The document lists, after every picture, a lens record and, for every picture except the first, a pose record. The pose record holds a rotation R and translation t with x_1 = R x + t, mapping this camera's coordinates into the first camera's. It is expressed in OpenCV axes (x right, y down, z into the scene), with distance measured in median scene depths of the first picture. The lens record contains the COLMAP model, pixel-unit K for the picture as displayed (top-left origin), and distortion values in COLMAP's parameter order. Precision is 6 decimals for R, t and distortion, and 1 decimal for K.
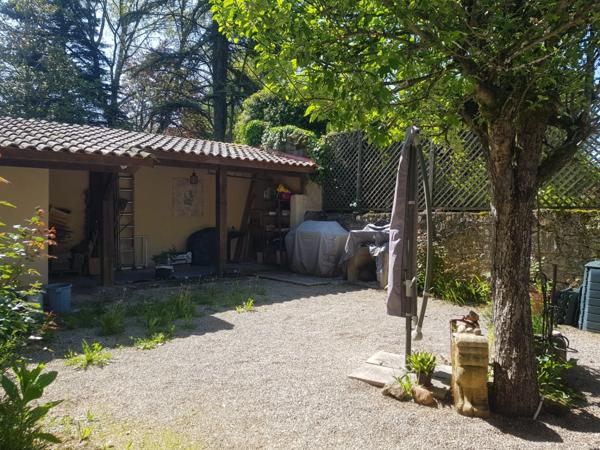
lens RADIAL K [[448.5, 0, 302.3], [0, 448.5, 225.1], [0, 0, 1]] dist [0.002336, -0.006289]
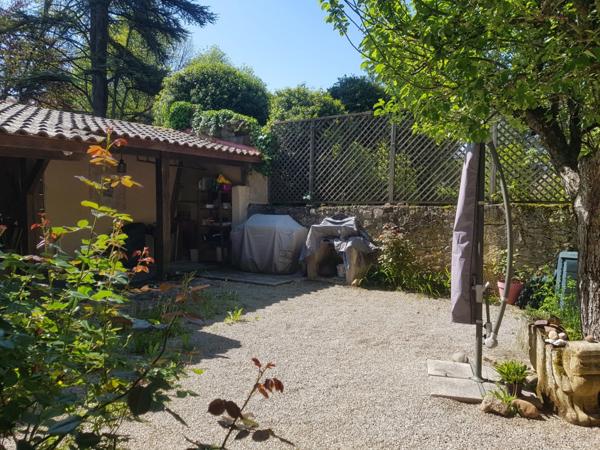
lens RADIAL K [[448.5, 0, 302.3], [0, 448.5, 225.1], [0, 0, 1]] dist [0.002336, -0.006289]
pose [[0.959858, -0.018172, 0.279898, -0.159988], [0.010173, 0.999498, 0.030005, -0.014932], [-0.280302, -0.025953, 0.959561, 0.083215]]
